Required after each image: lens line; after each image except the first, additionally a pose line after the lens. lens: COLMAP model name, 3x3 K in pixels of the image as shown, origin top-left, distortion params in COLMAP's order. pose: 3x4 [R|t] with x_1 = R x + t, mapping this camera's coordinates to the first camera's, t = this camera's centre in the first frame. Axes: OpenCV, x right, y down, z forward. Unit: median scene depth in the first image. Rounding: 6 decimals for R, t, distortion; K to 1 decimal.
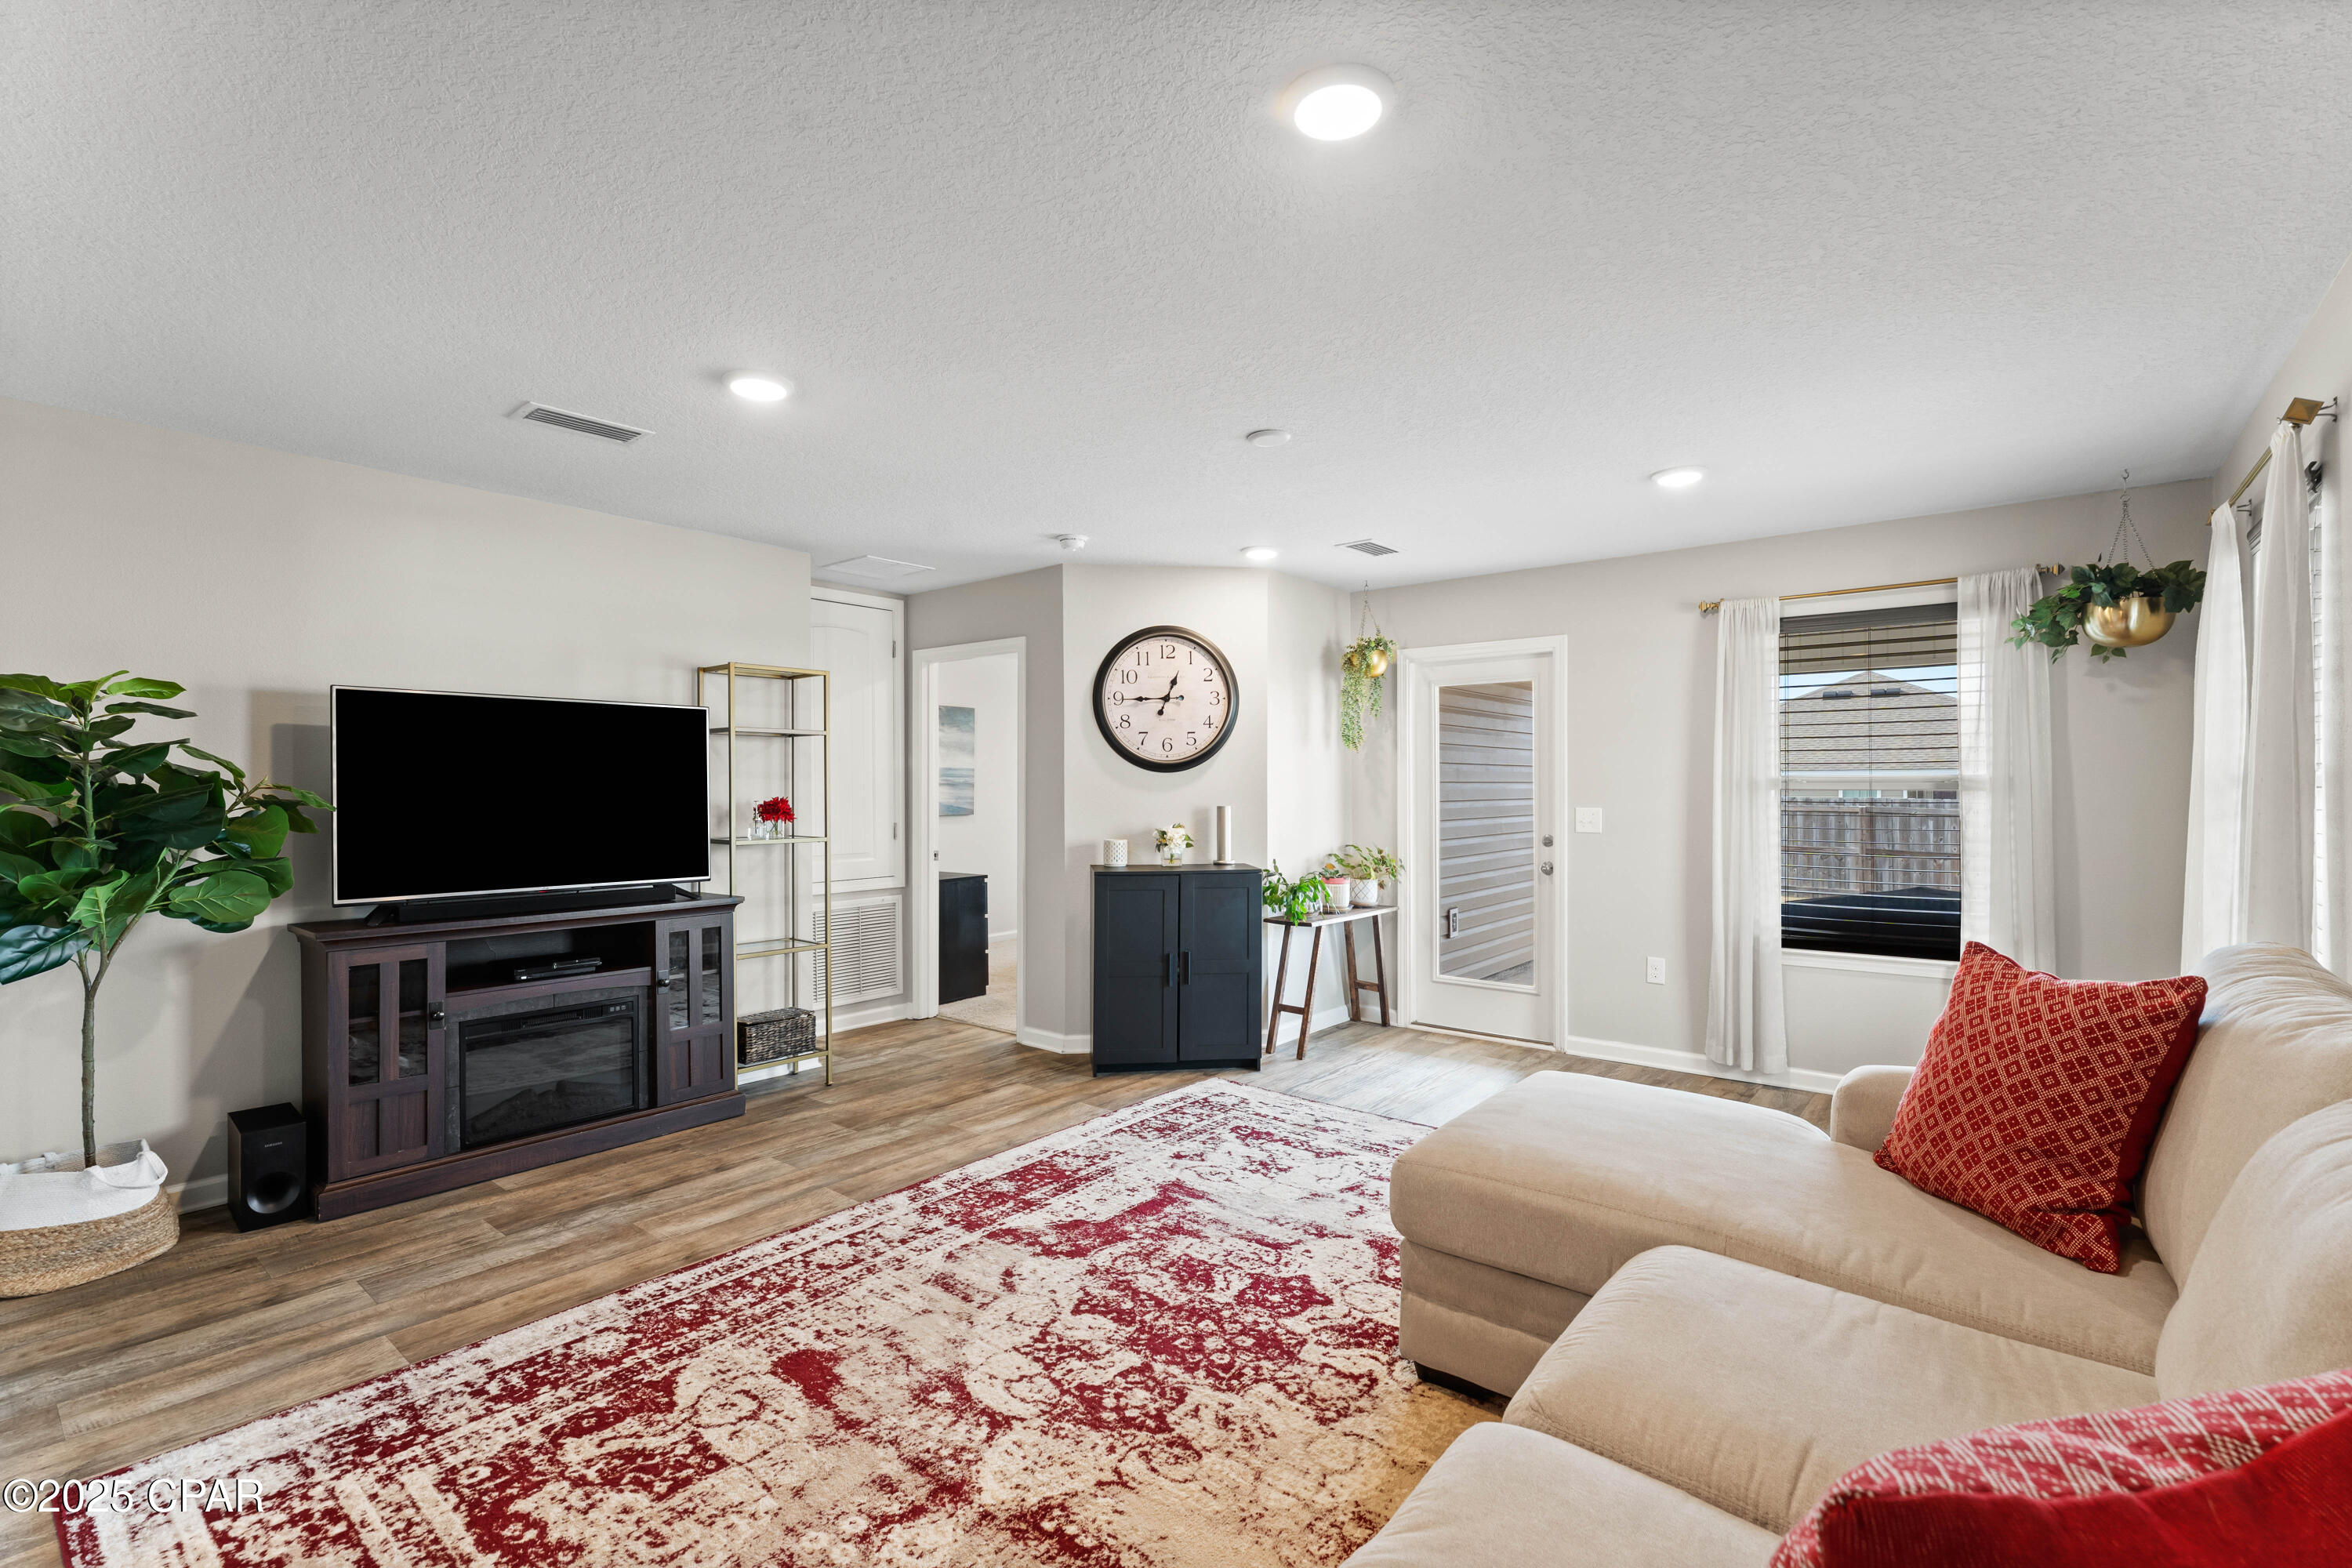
lens RADIAL K [[1036.6, 0, 1176.0], [0, 1036.6, 784.0], [0, 0, 1]] dist [-0.000707, -0.000201]
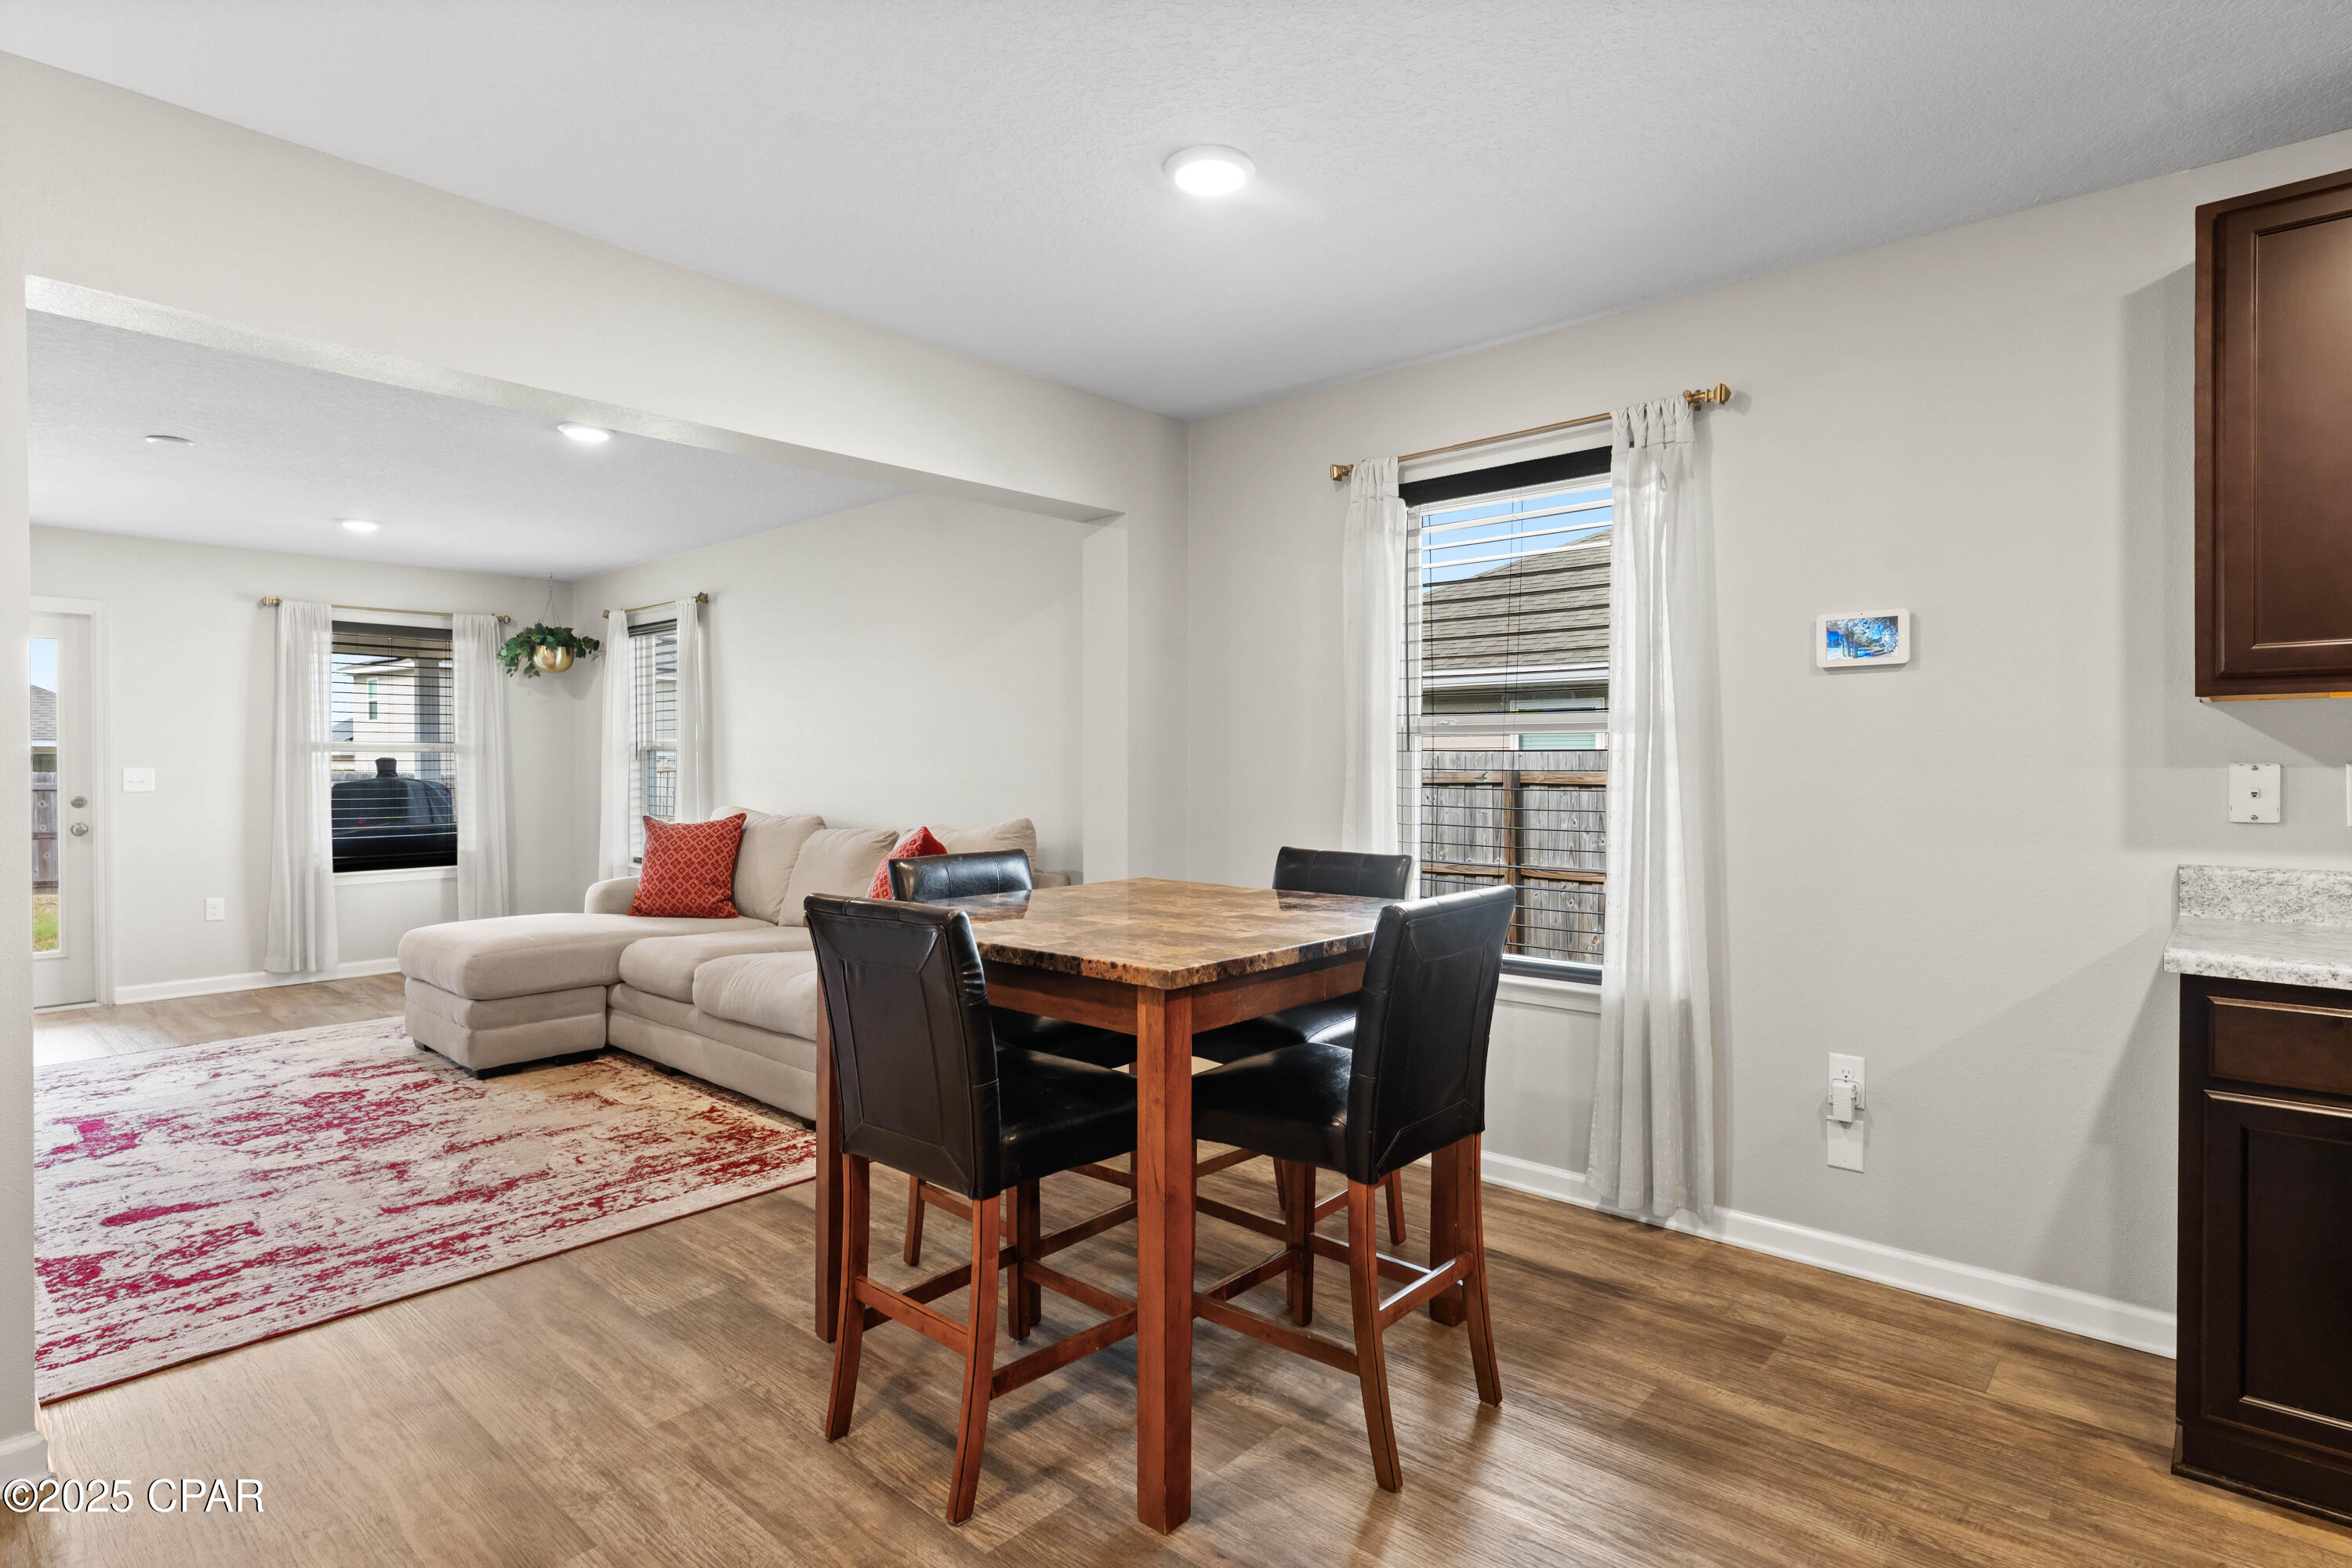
lens RADIAL K [[1188.0, 0, 1176.5], [0, 1188.0, 769.5], [0, 0, 1]] dist [-0.000664, -0.000097]
pose [[0.048065, -0.003654, 0.998838, -1.142543], [-0.003794, 0.999985, 0.003841, 0.023189], [-0.998837, -0.003974, 0.048050, -0.182919]]
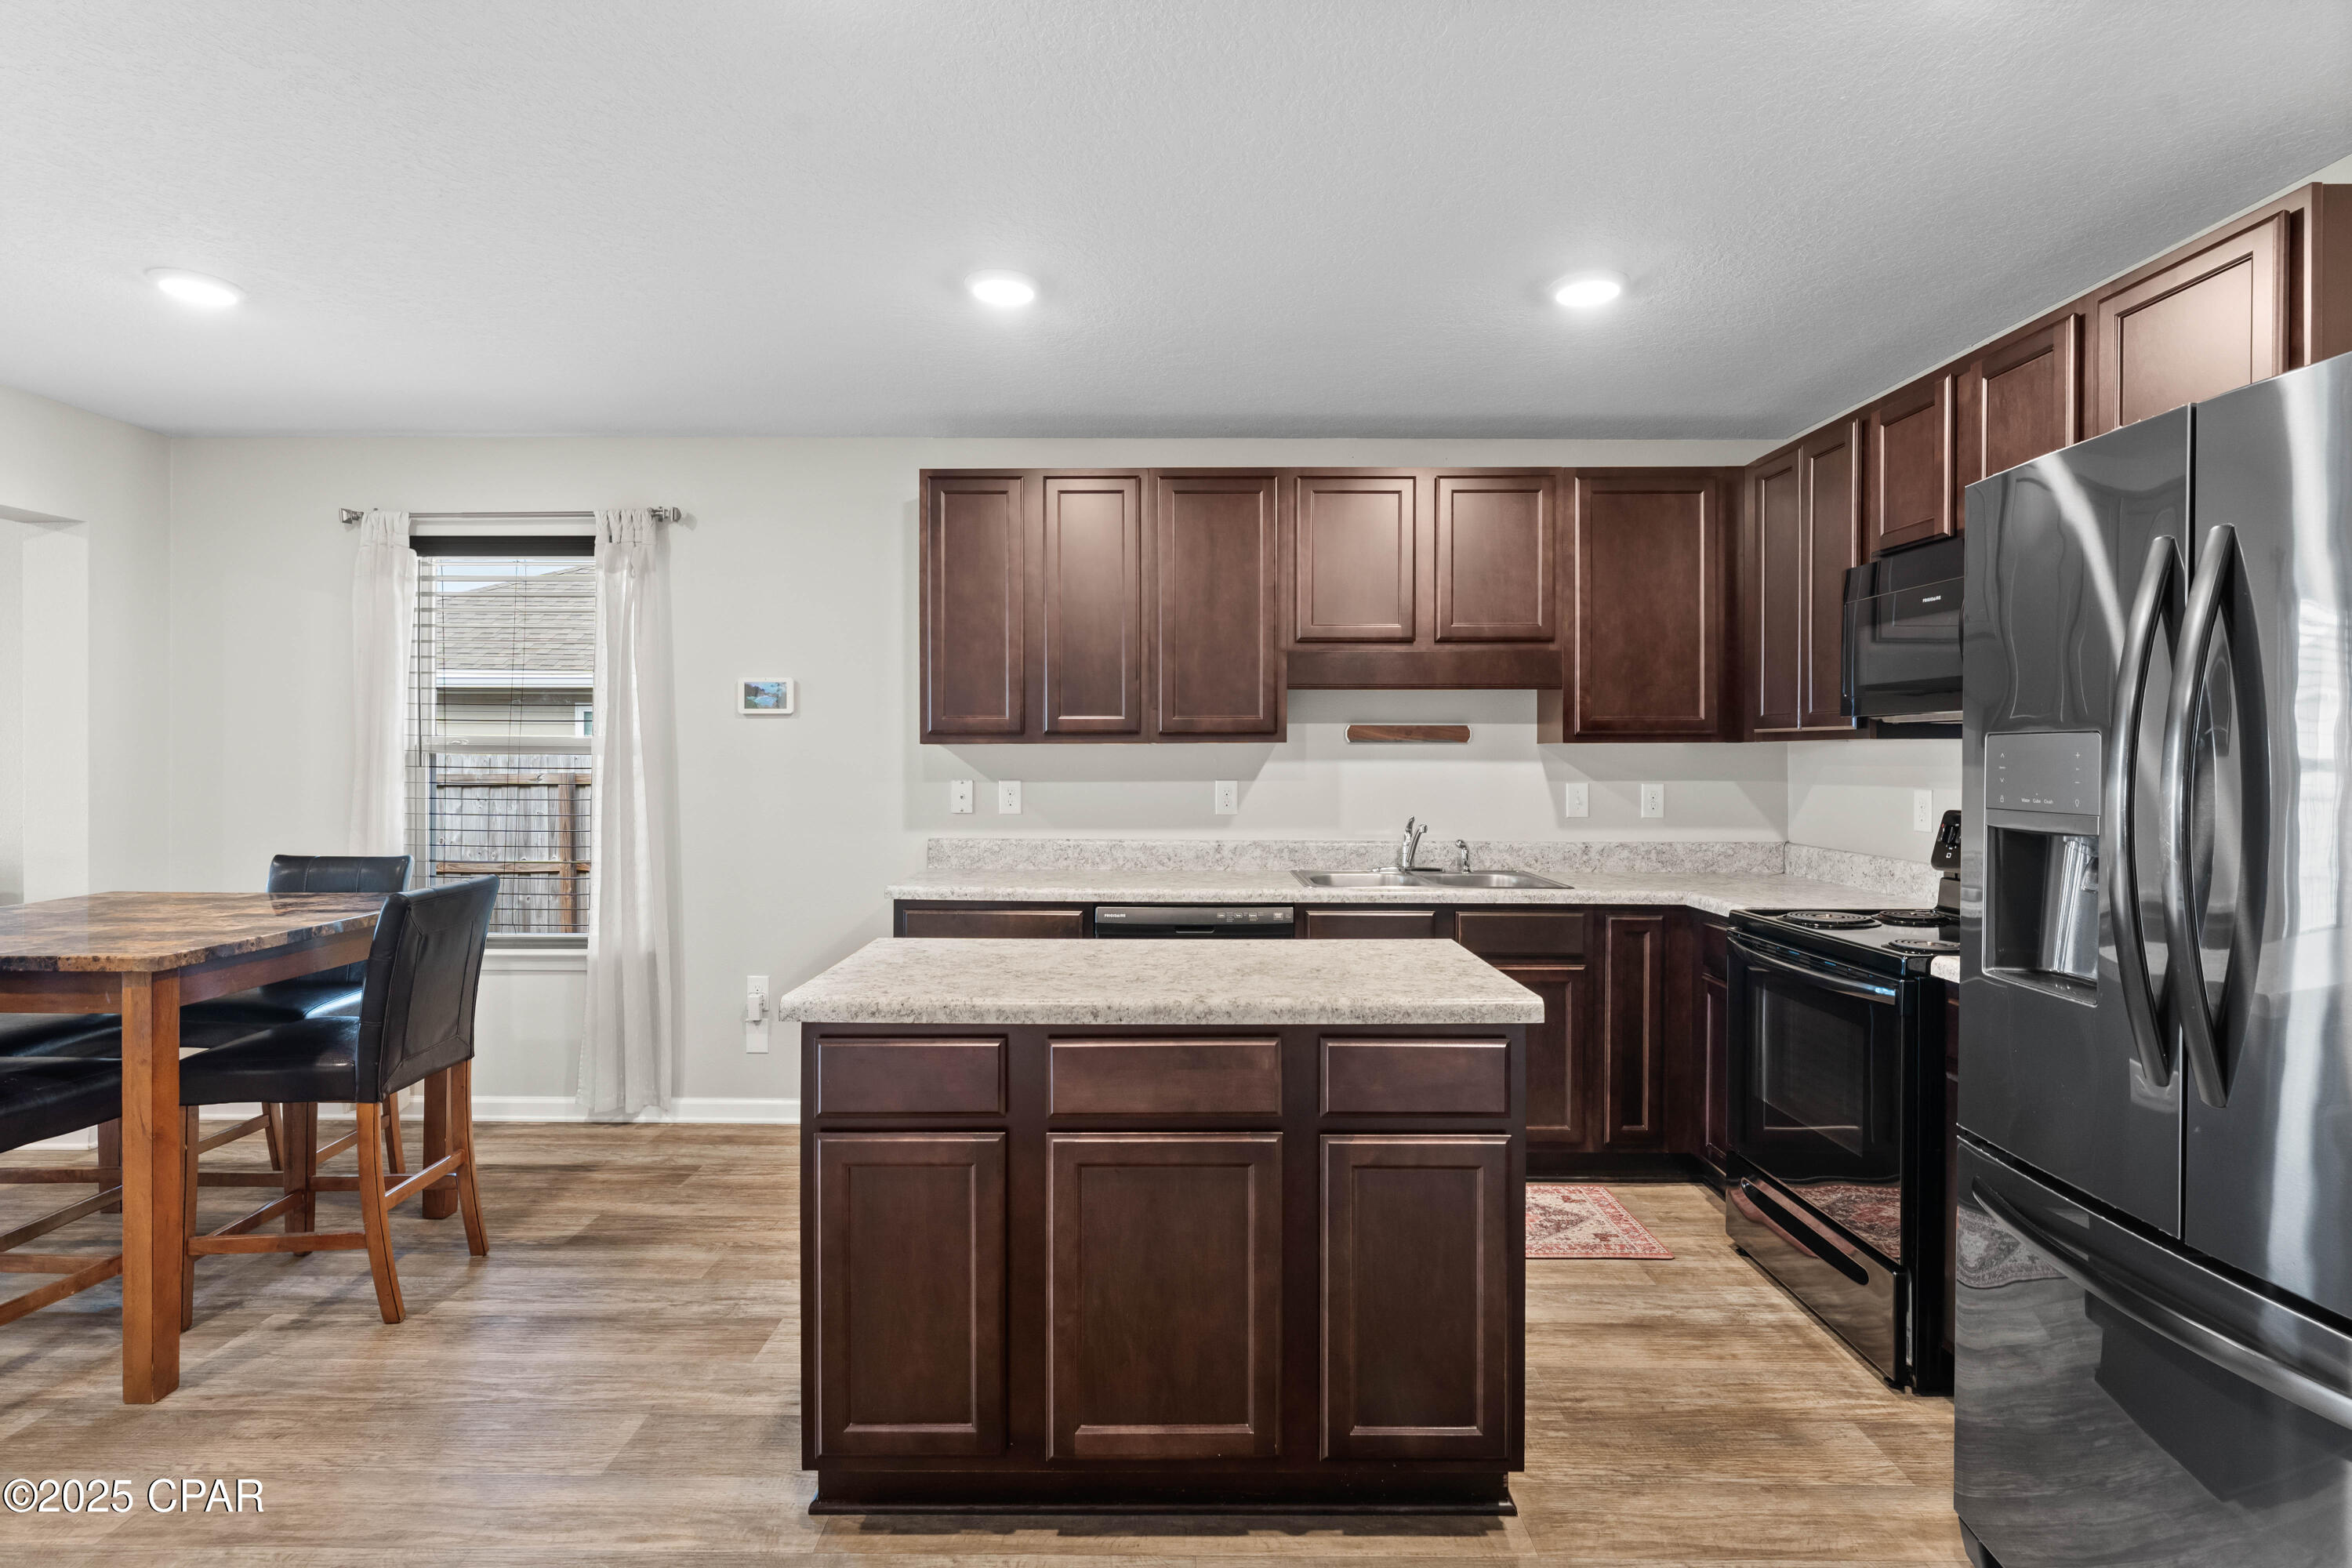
lens RADIAL K [[1161.9, 0, 1174.8], [0, 1161.9, 763.1], [0, 0, 1]] dist [-0.003512, -0.000329]
pose [[-0.629548, -0.005262, 0.776944, -1.417839], [-0.006447, 0.999978, 0.001548, 0.004658], [-0.776935, -0.004034, -0.629568, -0.188061]]
